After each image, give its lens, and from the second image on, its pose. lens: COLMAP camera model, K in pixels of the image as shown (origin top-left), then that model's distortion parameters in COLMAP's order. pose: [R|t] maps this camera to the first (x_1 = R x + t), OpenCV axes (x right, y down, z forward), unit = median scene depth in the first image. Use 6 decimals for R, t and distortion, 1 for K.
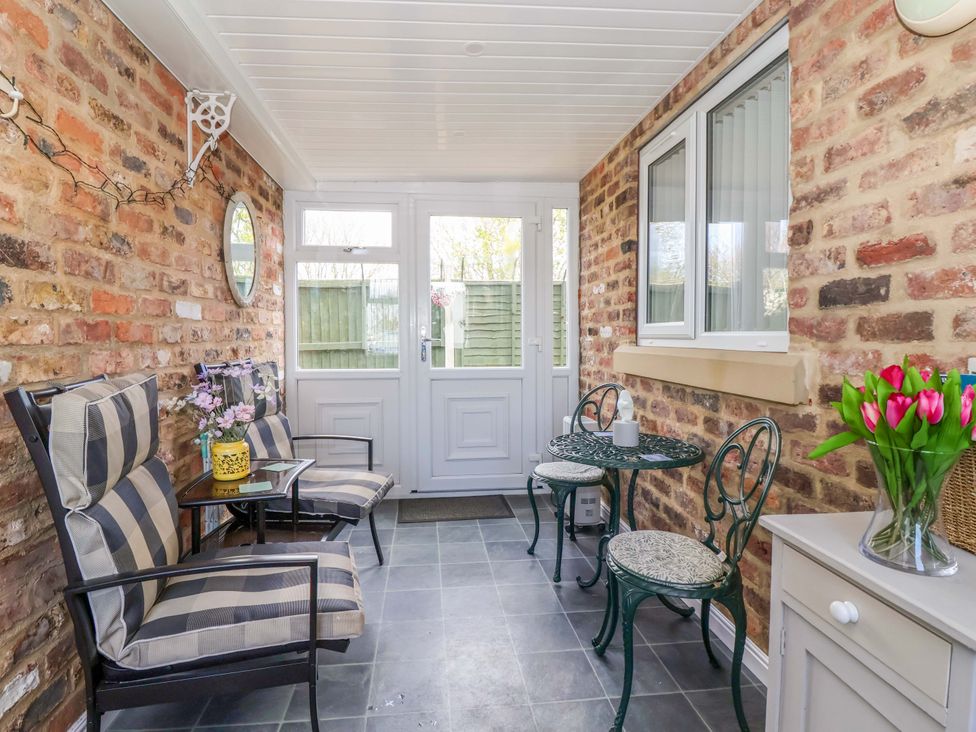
lens RADIAL K [[487.4, 0, 469.1], [0, 487.4, 346.9], [0, 0, 1]] dist [0.003649, -0.012875]
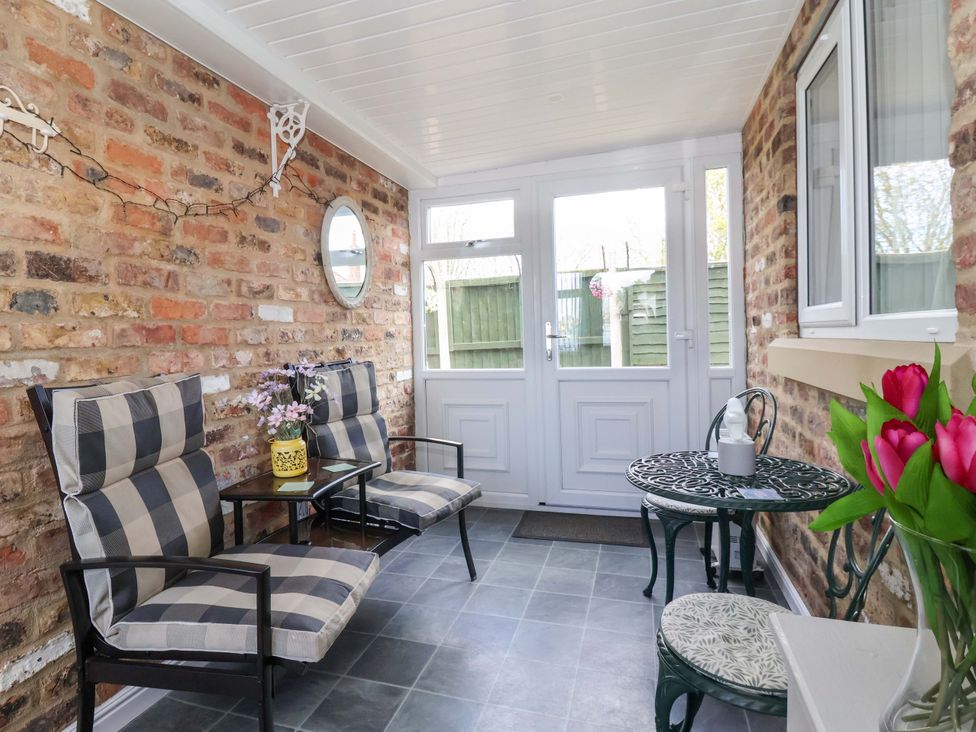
lens RADIAL K [[508.9, 0, 486.1], [0, 508.9, 347.2], [0, 0, 1]] dist [0.004723, -0.014135]
pose [[0.925518, -0.014778, -0.378416, 0.338269], [0.015933, 0.999873, -0.000079, 0.007525], [0.378369, -0.005956, 0.925636, 0.185941]]
